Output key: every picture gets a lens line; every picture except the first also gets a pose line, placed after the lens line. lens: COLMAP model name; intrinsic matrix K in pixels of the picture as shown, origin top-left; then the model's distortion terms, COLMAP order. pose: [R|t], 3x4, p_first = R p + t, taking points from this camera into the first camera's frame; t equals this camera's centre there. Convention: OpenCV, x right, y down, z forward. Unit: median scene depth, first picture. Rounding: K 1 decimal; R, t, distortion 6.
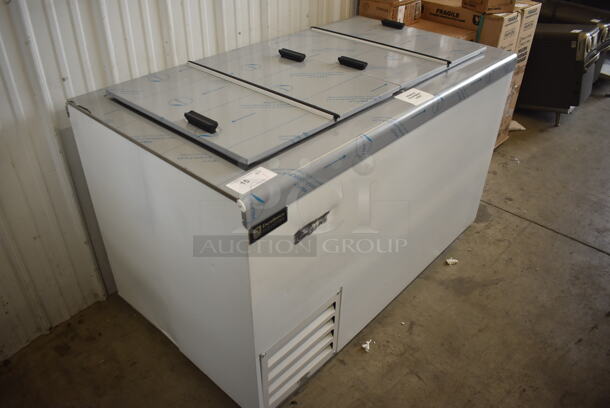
lens RADIAL K [[483.7, 0, 305.0], [0, 483.7, 204.0], [0, 0, 1]] dist [-0.098646, 0.004616]
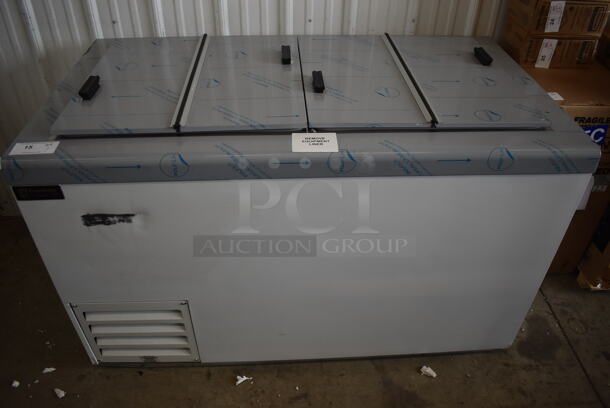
lens RADIAL K [[483.7, 0, 305.0], [0, 483.7, 204.0], [0, 0, 1]] dist [-0.098646, 0.004616]
pose [[0.712439, 0.434772, -0.550821, 0.590692], [-0.402718, 0.896133, 0.186452, -0.232828], [0.574673, 0.088990, 0.813531, 0.304044]]
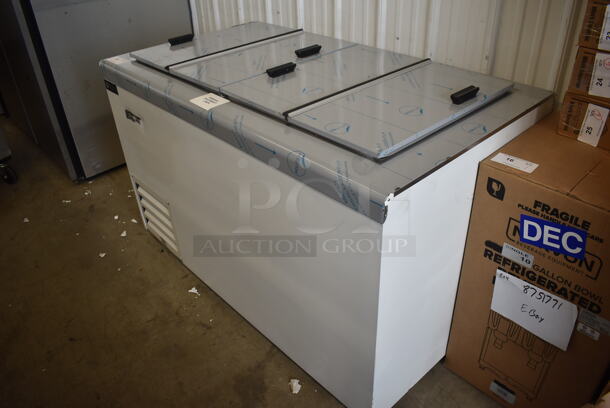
lens RADIAL K [[483.7, 0, 305.0], [0, 483.7, 204.0], [0, 0, 1]] dist [-0.098646, 0.004616]
pose [[-0.092221, 0.541185, -0.835831, 0.976972], [-0.531610, 0.683008, 0.500890, -0.576458], [0.841954, 0.490529, 0.224711, 0.889966]]
